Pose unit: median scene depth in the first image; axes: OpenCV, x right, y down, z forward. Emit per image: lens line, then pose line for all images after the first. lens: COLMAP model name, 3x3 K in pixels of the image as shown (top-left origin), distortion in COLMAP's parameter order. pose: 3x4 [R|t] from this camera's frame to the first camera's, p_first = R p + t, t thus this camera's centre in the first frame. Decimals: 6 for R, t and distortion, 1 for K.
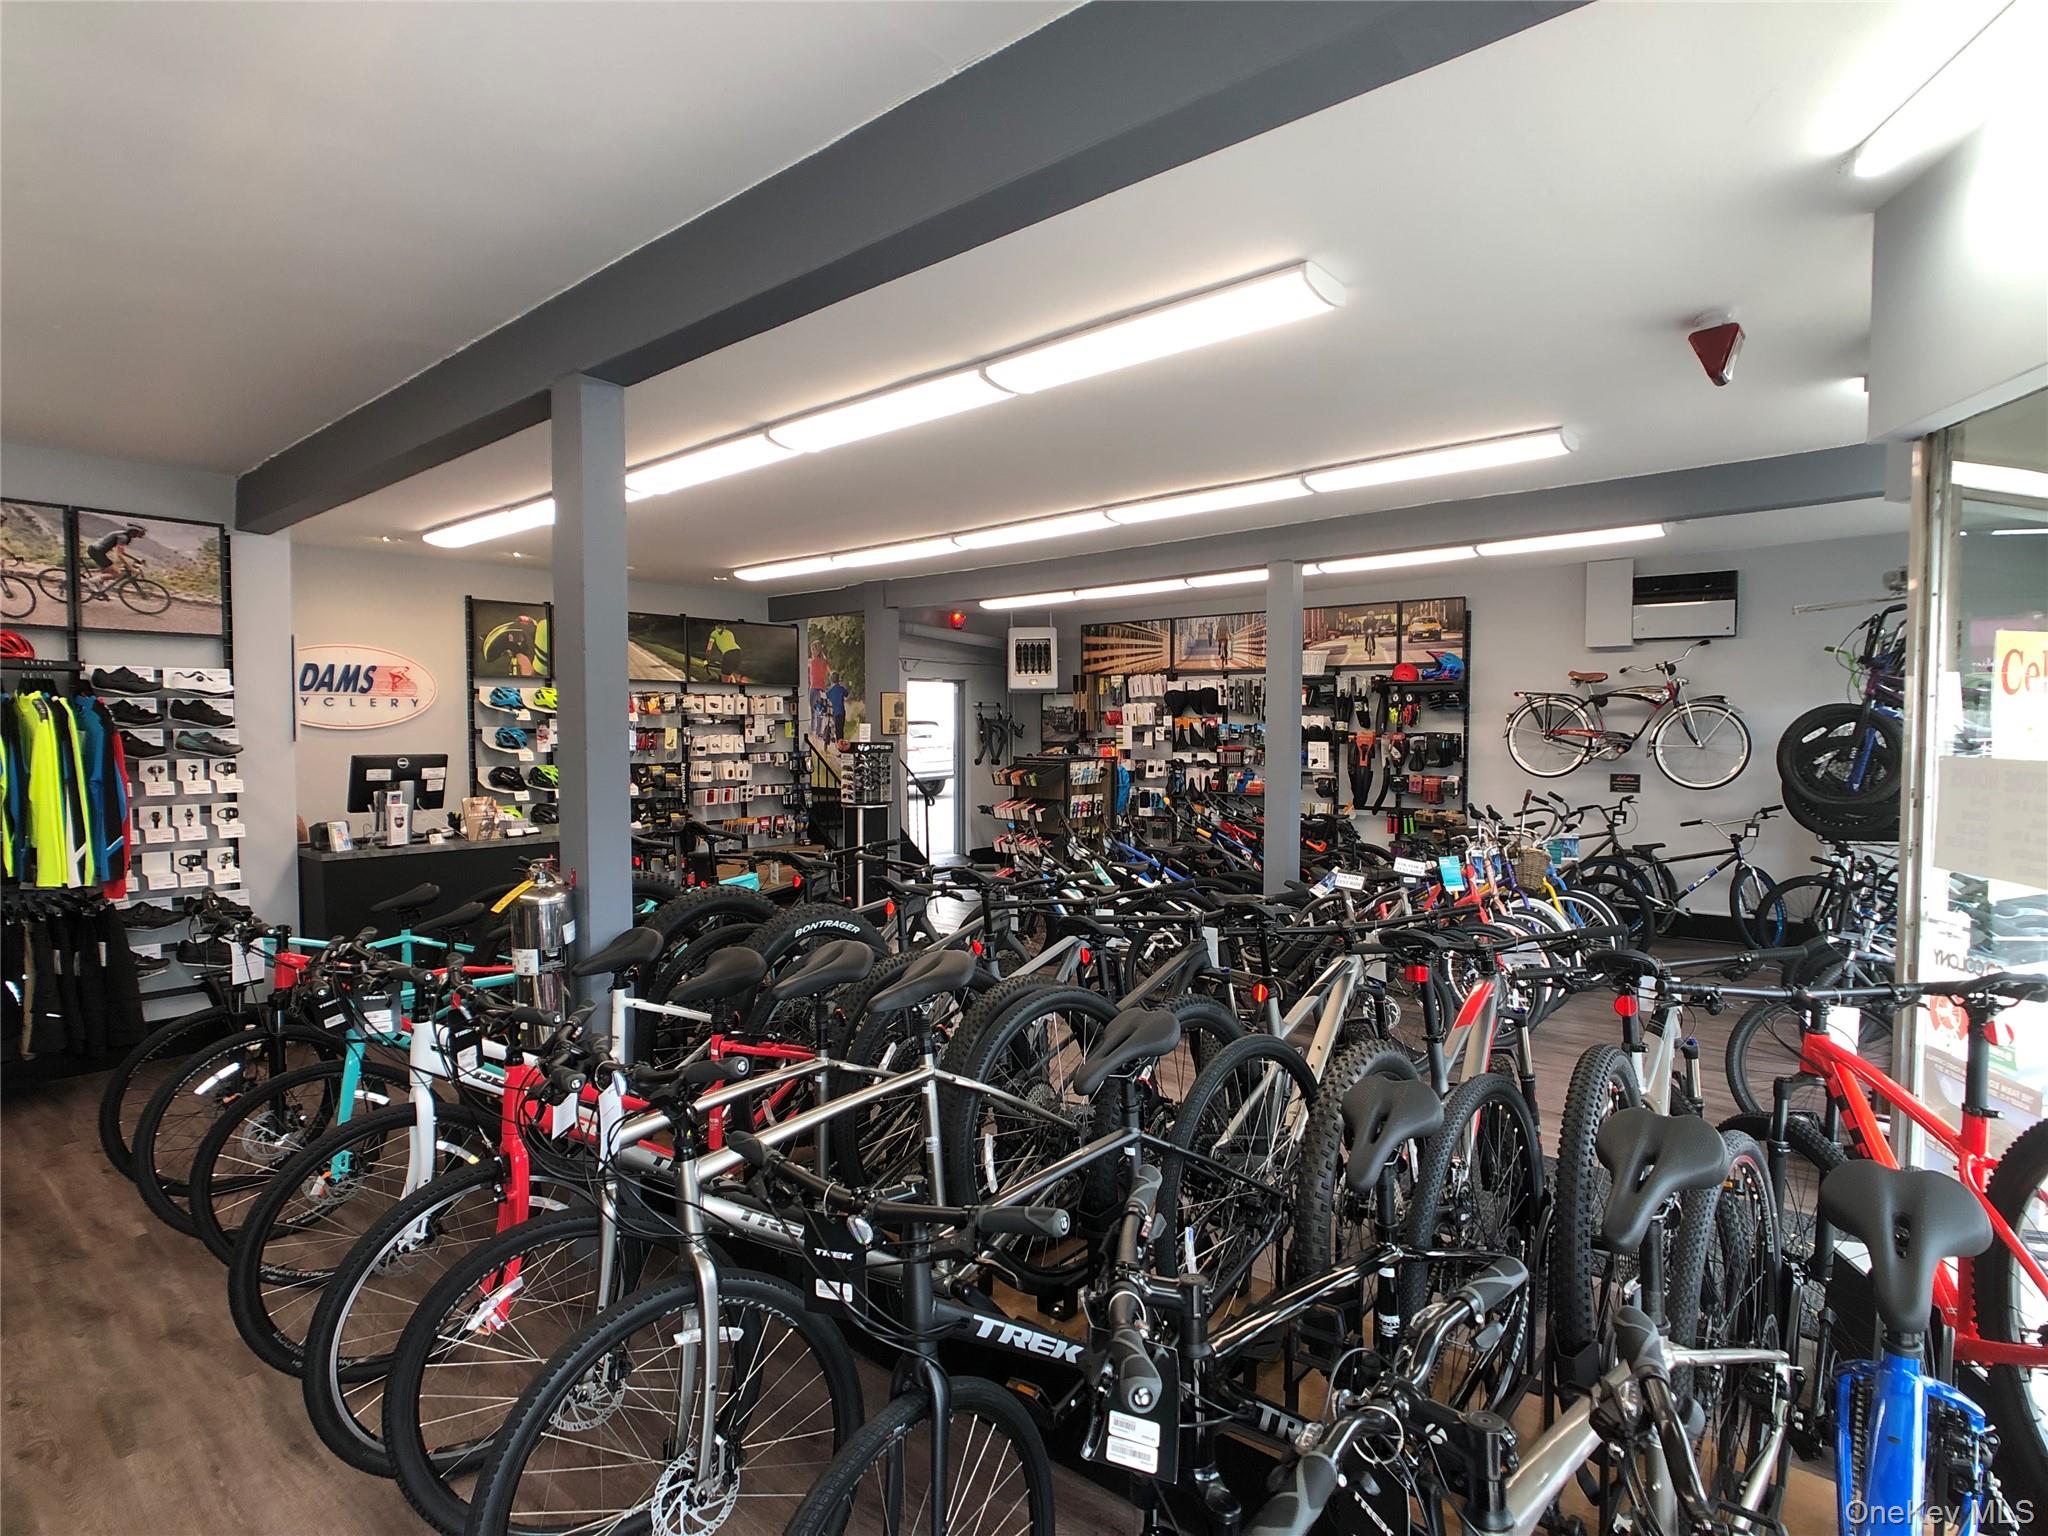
lens RADIAL K [[1080.9, 0, 1024.1], [0, 1080.9, 767.7], [0, 0, 1]] dist [-0.014839, 0.001723]
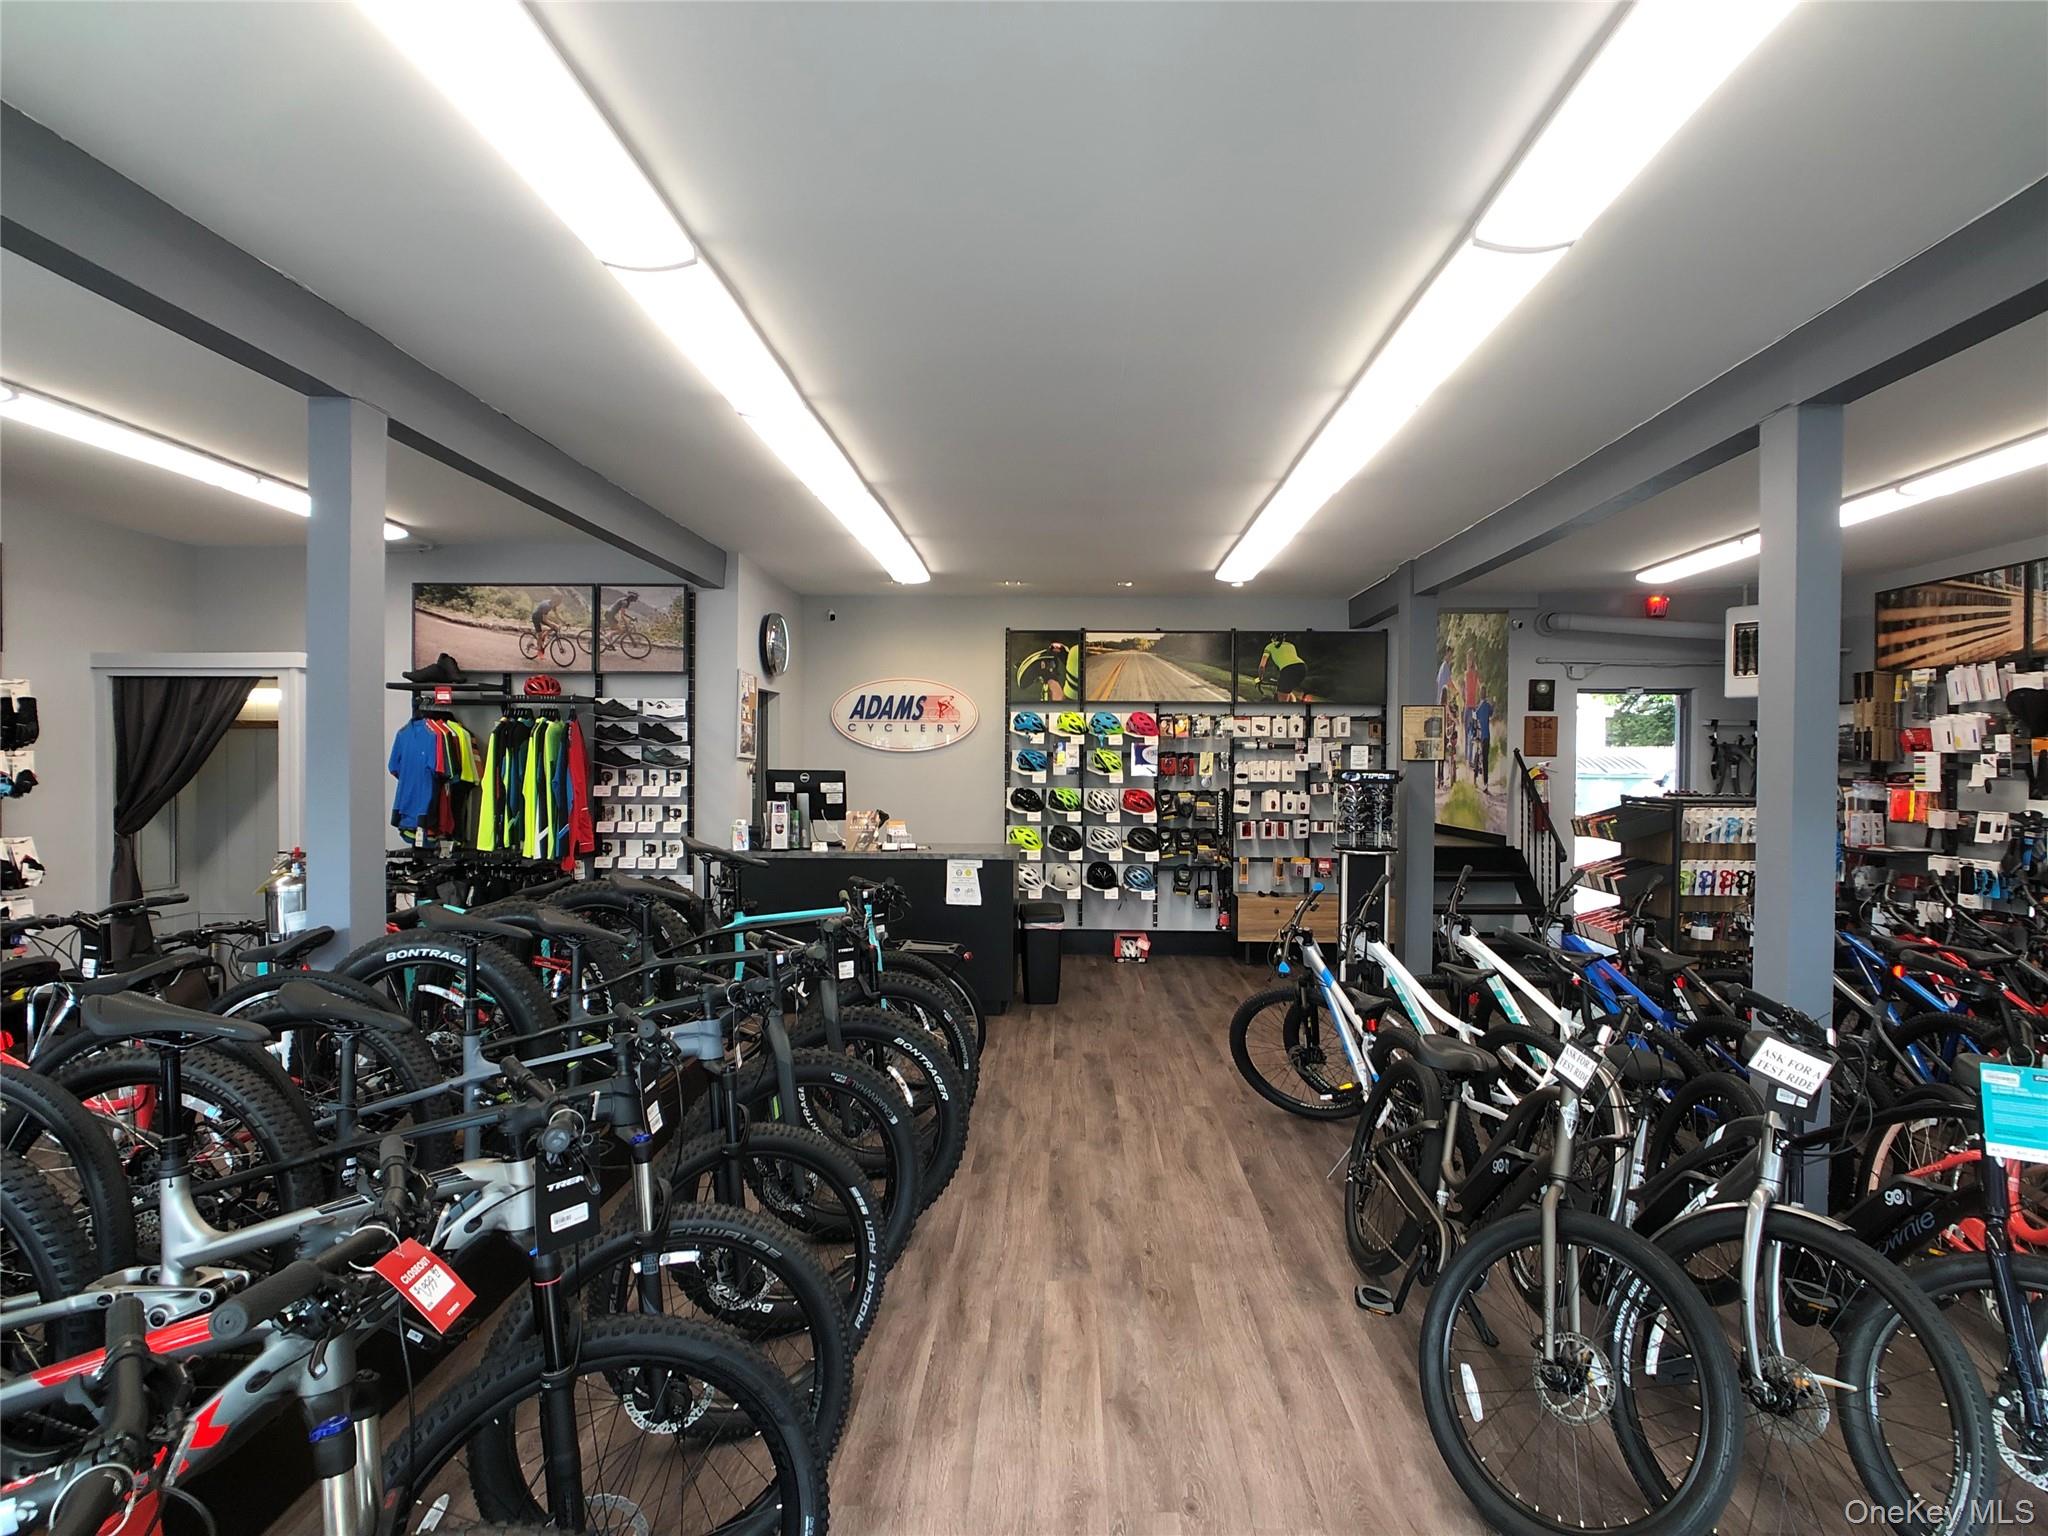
lens RADIAL K [[1080.9, 0, 1046.5], [0, 1080.9, 772.9], [0, 0, 1]] dist [-0.014839, 0.001723]
pose [[0.634446, 0.013036, -0.772857, 0.290826], [-0.036986, 0.999225, -0.013508, -0.002122], [0.772082, 0.037155, 0.634436, 0.304160]]
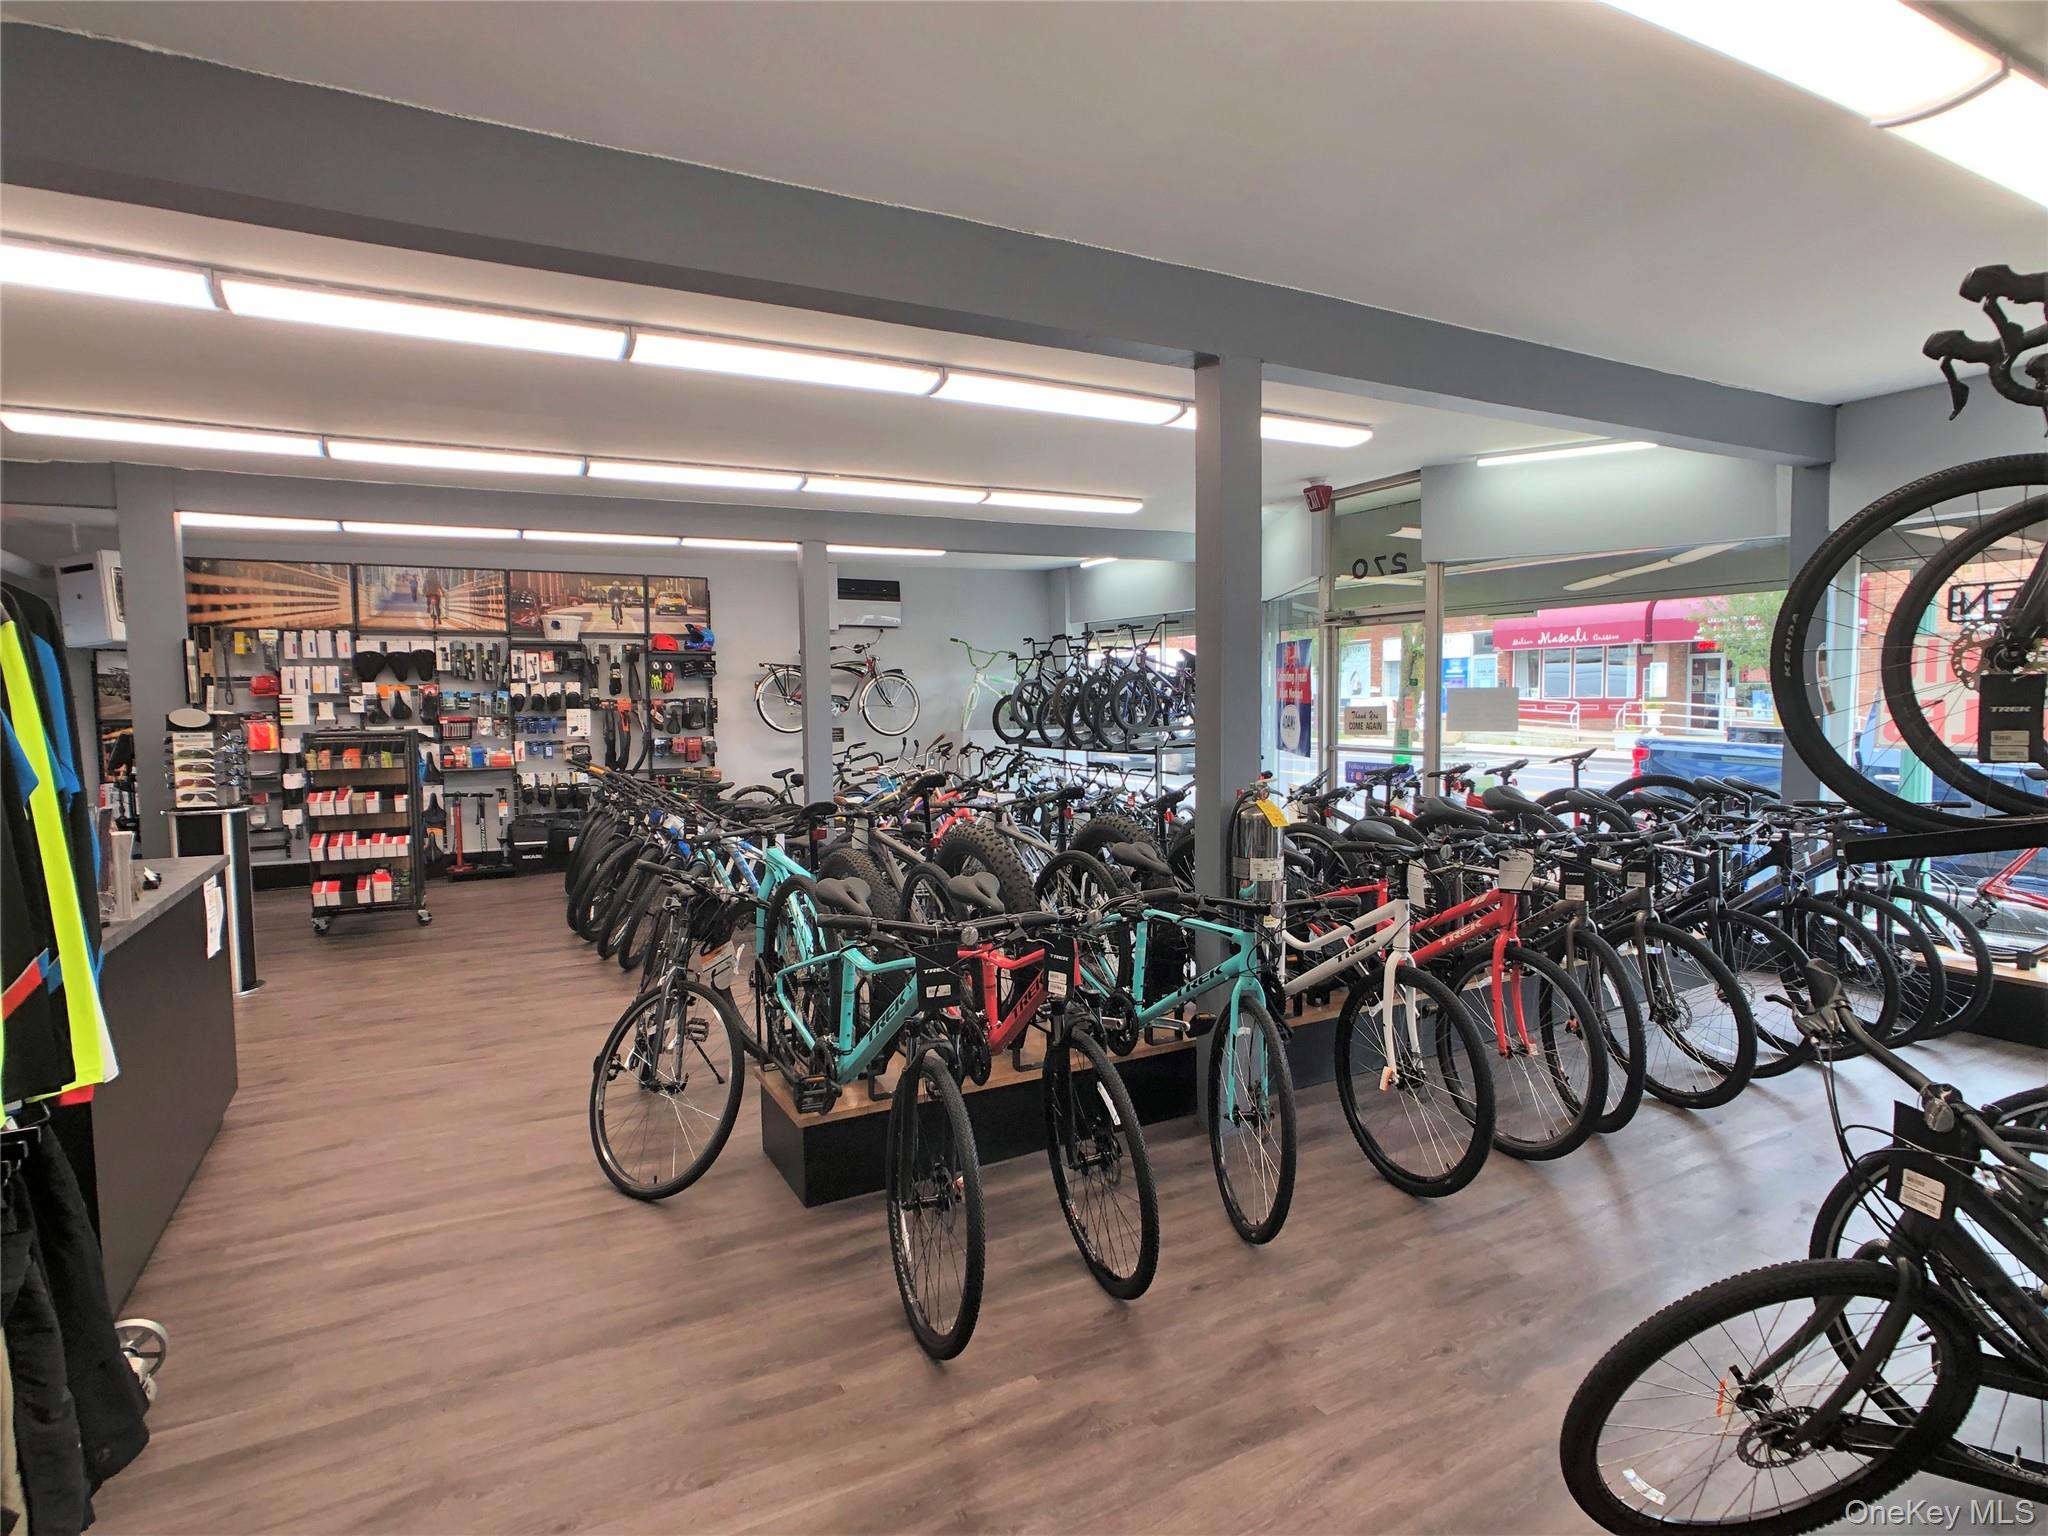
lens RADIAL K [[1080.9, 0, 1030.9], [0, 1080.9, 766.9], [0, 0, 1]] dist [-0.014839, 0.001723]
pose [[0.373797, -0.059005, 0.925632, -0.518172], [0.049638, 0.997817, 0.043562, 0.007104], [-0.926181, 0.029663, 0.375910, 0.261389]]
